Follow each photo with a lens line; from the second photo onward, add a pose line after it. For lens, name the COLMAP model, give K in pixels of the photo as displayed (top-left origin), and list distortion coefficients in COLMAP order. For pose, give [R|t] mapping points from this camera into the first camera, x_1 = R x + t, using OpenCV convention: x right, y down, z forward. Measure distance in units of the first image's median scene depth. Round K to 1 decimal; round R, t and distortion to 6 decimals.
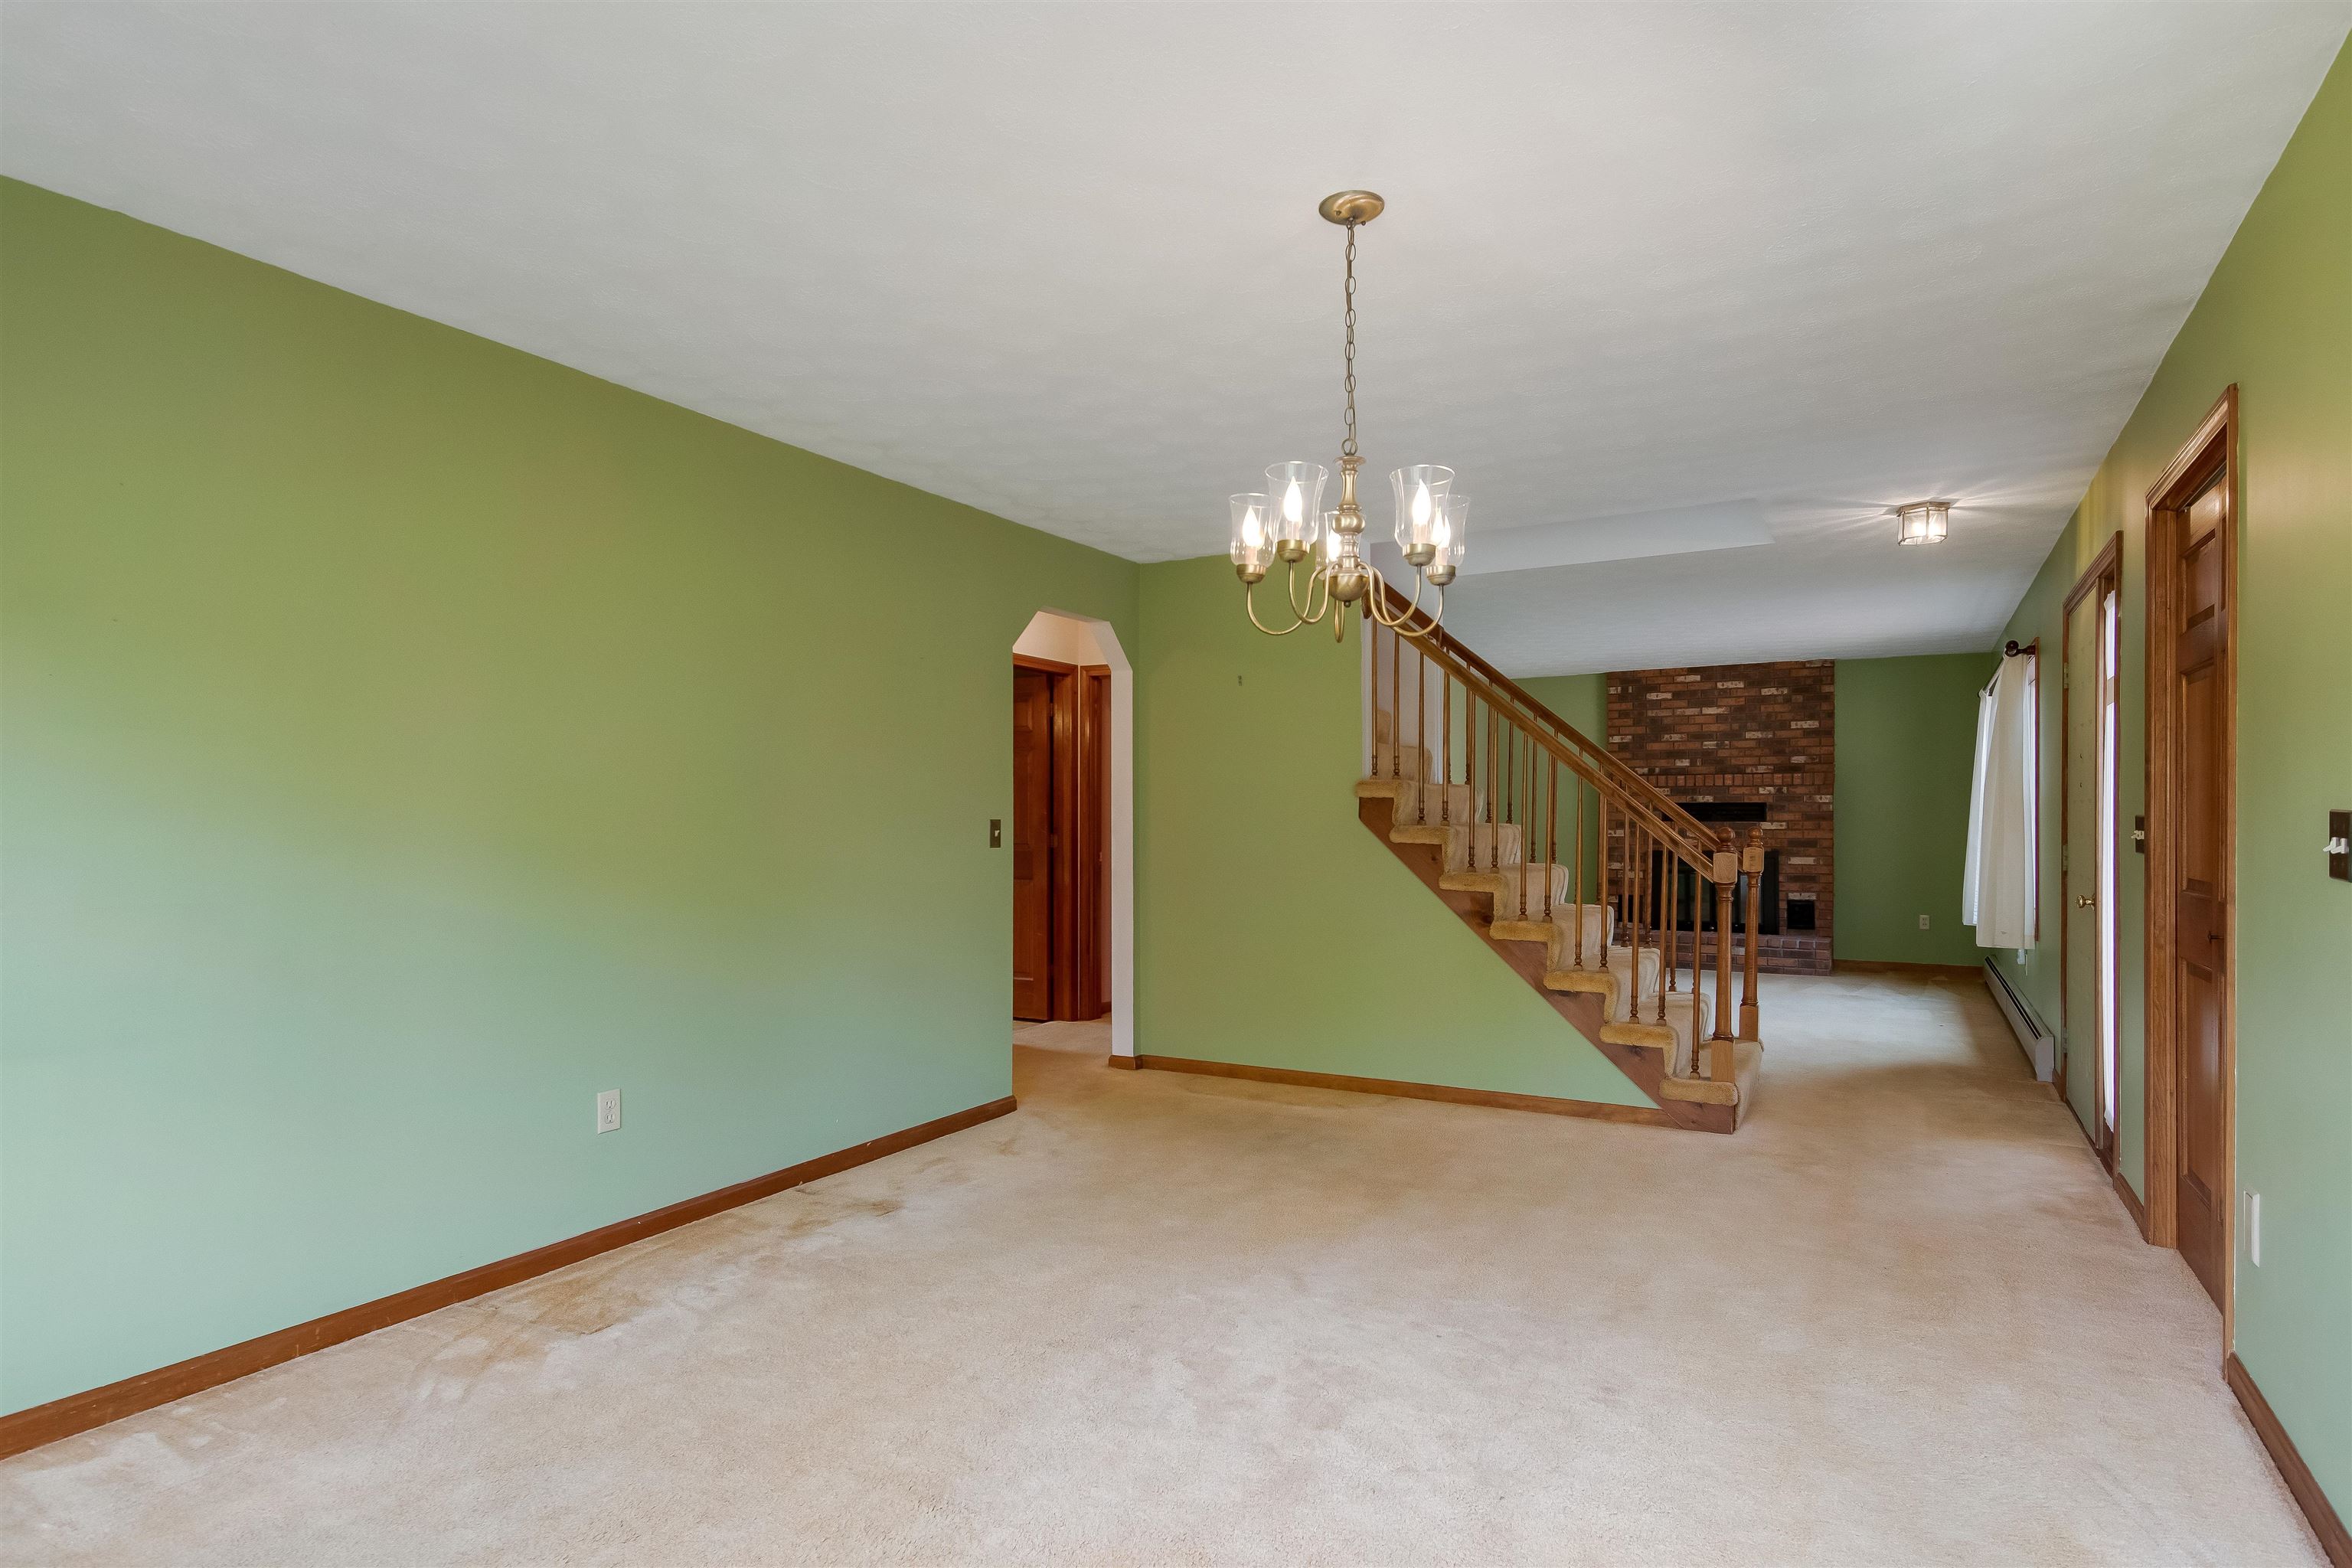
lens RADIAL K [[1271.0, 0, 1173.5], [0, 1271.0, 849.9], [0, 0, 1]] dist [0.031735, 0.000027]
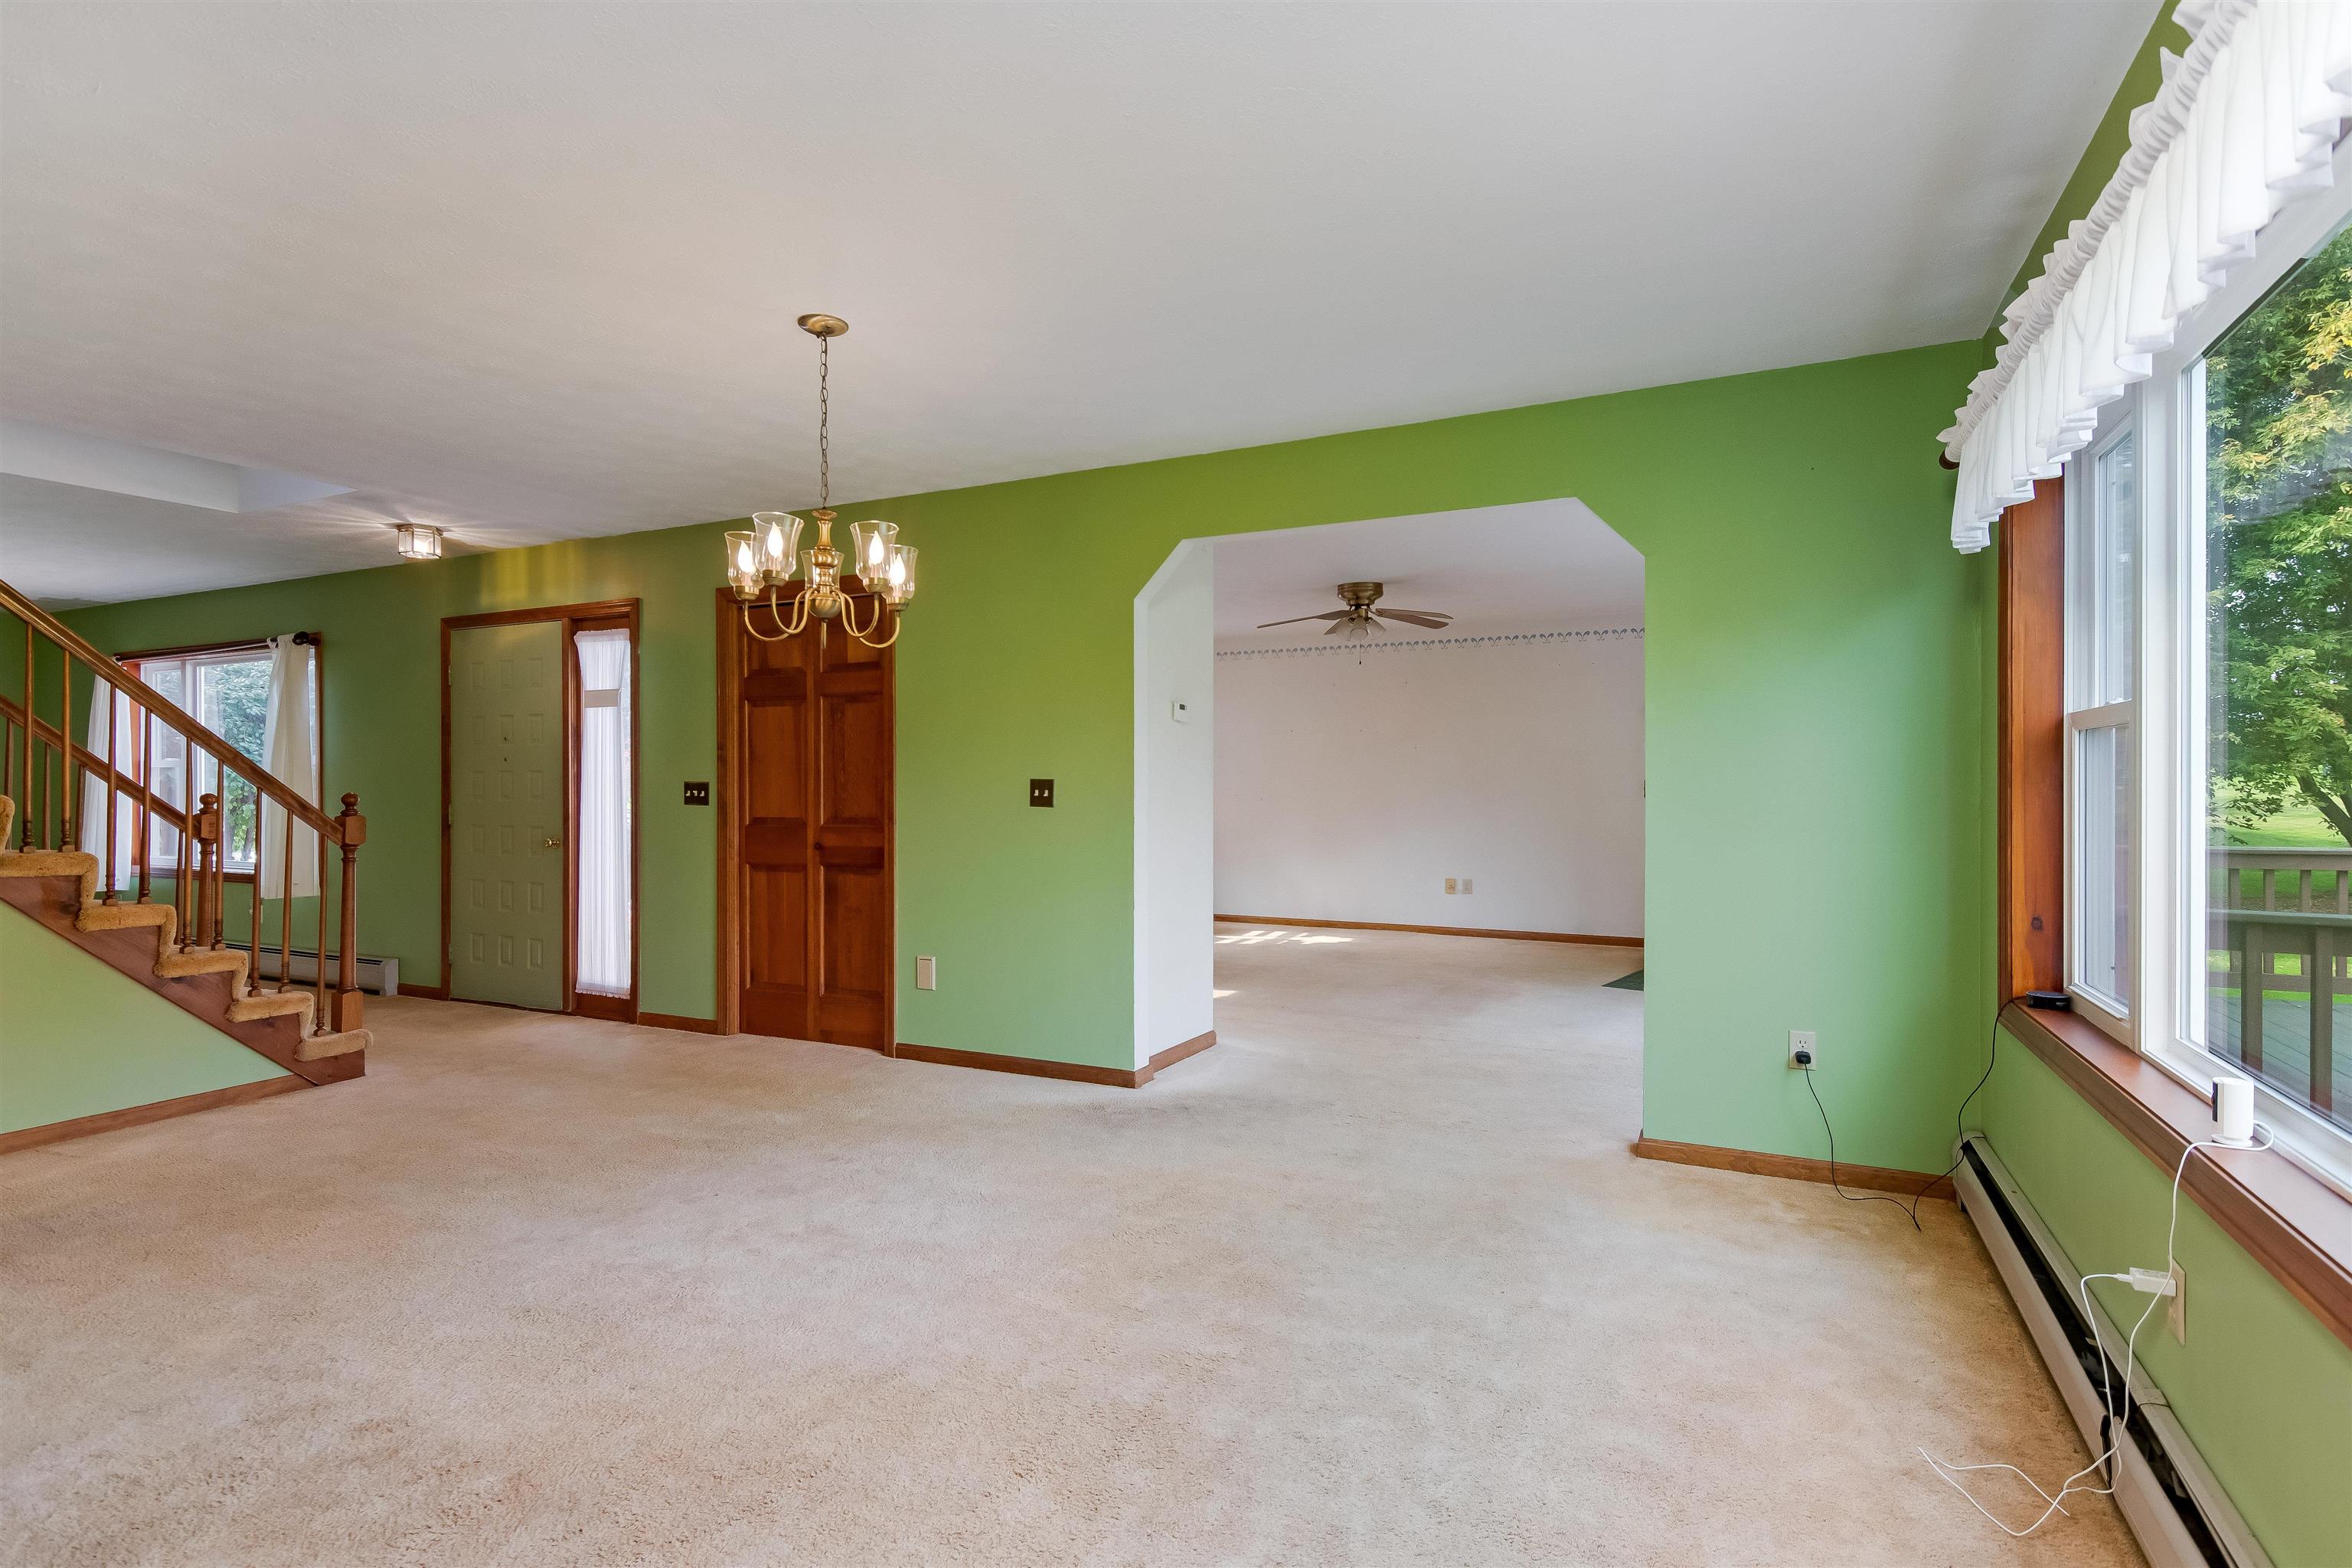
lens RADIAL K [[1137.9, 0, 1170.6], [0, 1137.9, 791.6], [0, 0, 1]] dist [0.042304, -0.025739]
pose [[-0.056963, -0.005504, 0.998361, -0.276711], [0.026934, 0.999612, 0.007048, -0.002877], [-0.998013, 0.027292, -0.056793, 0.179982]]
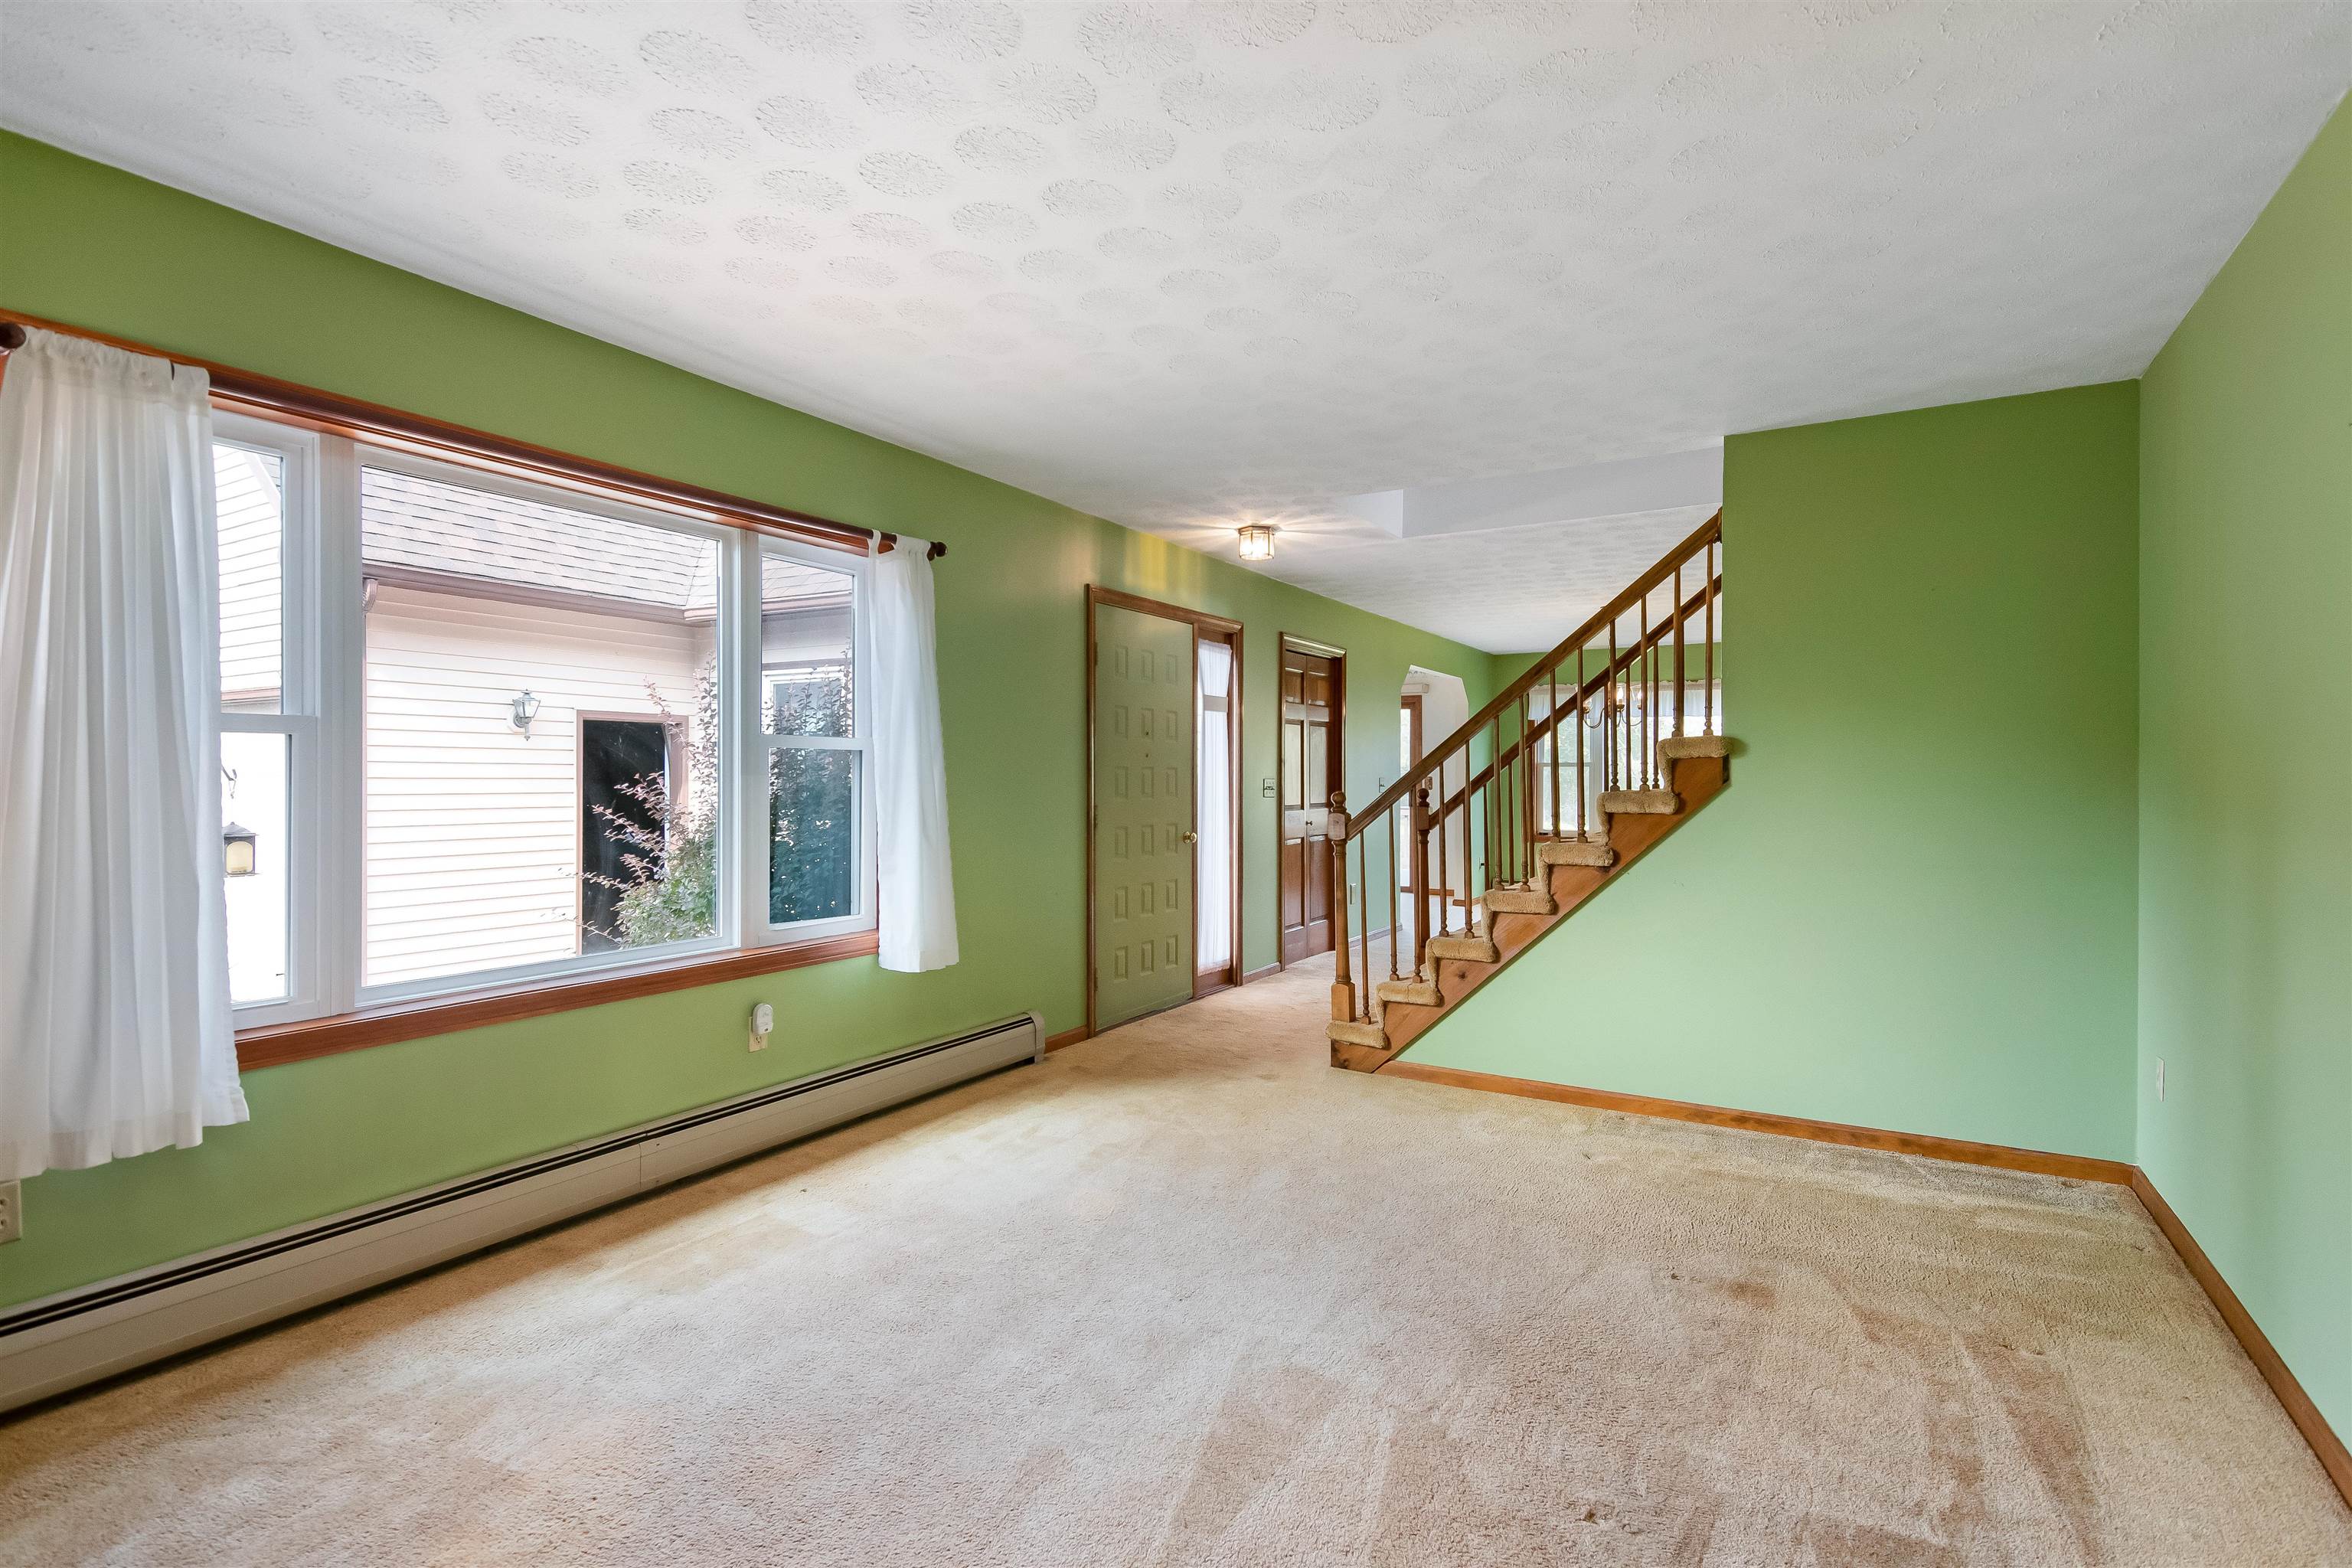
lens RADIAL K [[1137.9, 0, 1170.6], [0, 1137.9, 791.6], [0, 0, 1]] dist [0.042304, -0.025739]
pose [[-0.999927, 0.005040, 0.010948, 0.328586], [0.005430, 0.999340, 0.035920, -0.026882], [-0.010759, 0.035977, -0.999295, 1.061302]]
